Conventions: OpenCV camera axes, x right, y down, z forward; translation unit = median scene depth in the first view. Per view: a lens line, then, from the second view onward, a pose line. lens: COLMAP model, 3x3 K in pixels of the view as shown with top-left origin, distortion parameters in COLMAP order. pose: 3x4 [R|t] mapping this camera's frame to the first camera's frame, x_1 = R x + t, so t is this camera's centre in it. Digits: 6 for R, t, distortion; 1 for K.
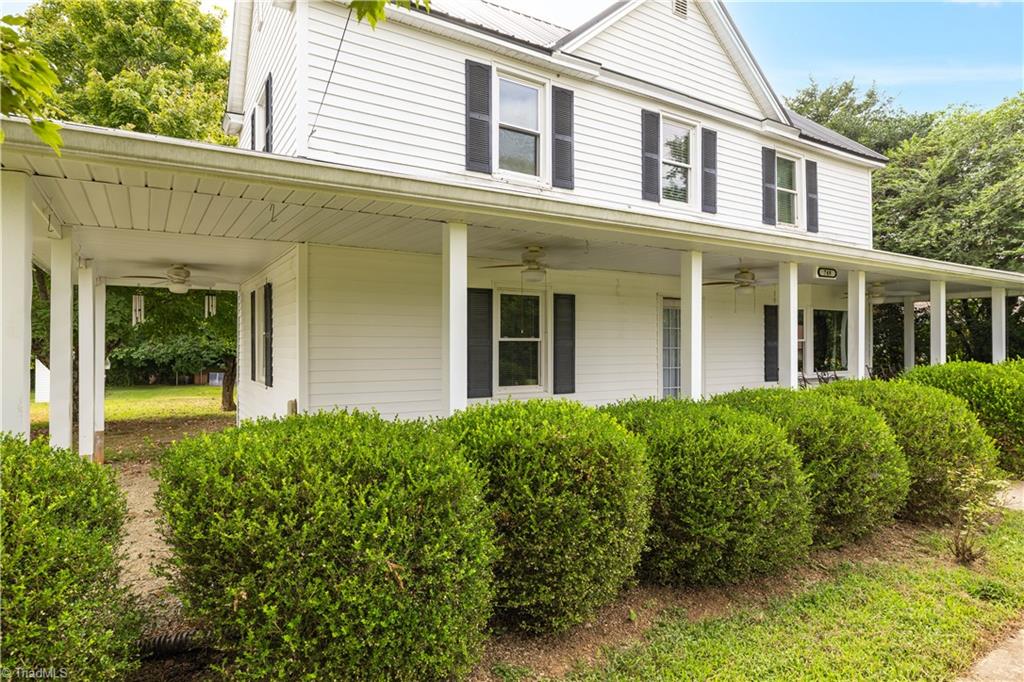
lens RADIAL K [[578.2, 0, 512.0], [0, 578.2, 341.0], [0, 0, 1]] dist [-0.000039, -0.000134]
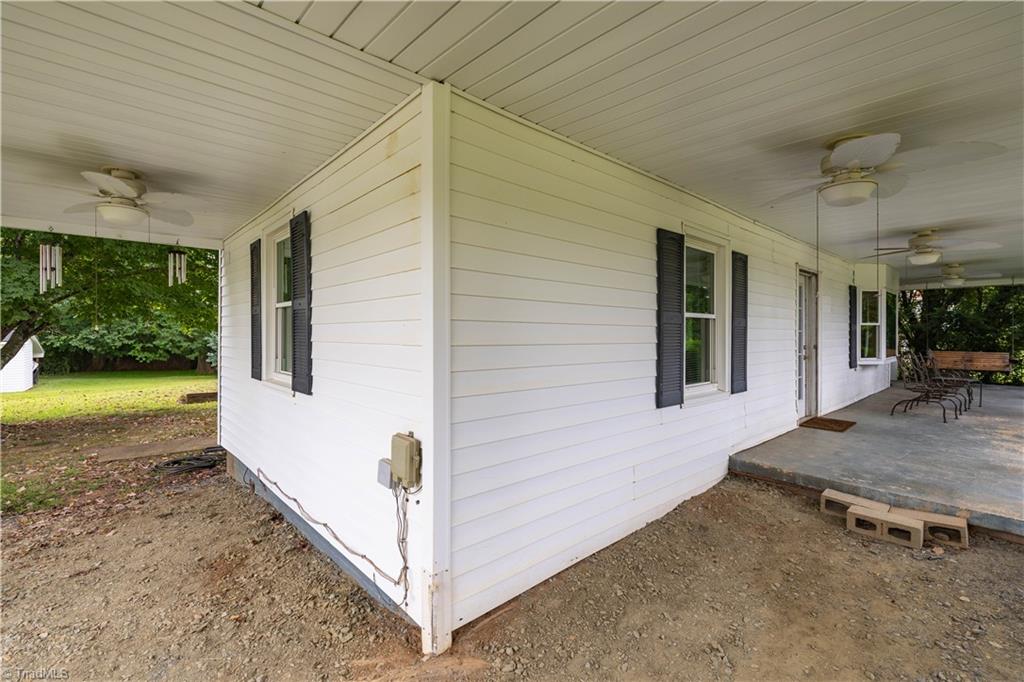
lens RADIAL K [[441.3, 0, 500.2], [0, 441.3, 333.9], [0, 0, 1]] dist [0.000553, 0.004159]
pose [[0.984153, 0.002768, 0.177301, -0.234506], [-0.003424, 0.999988, 0.003395, 0.013461], [-0.177290, -0.003948, 0.984151, 0.410211]]
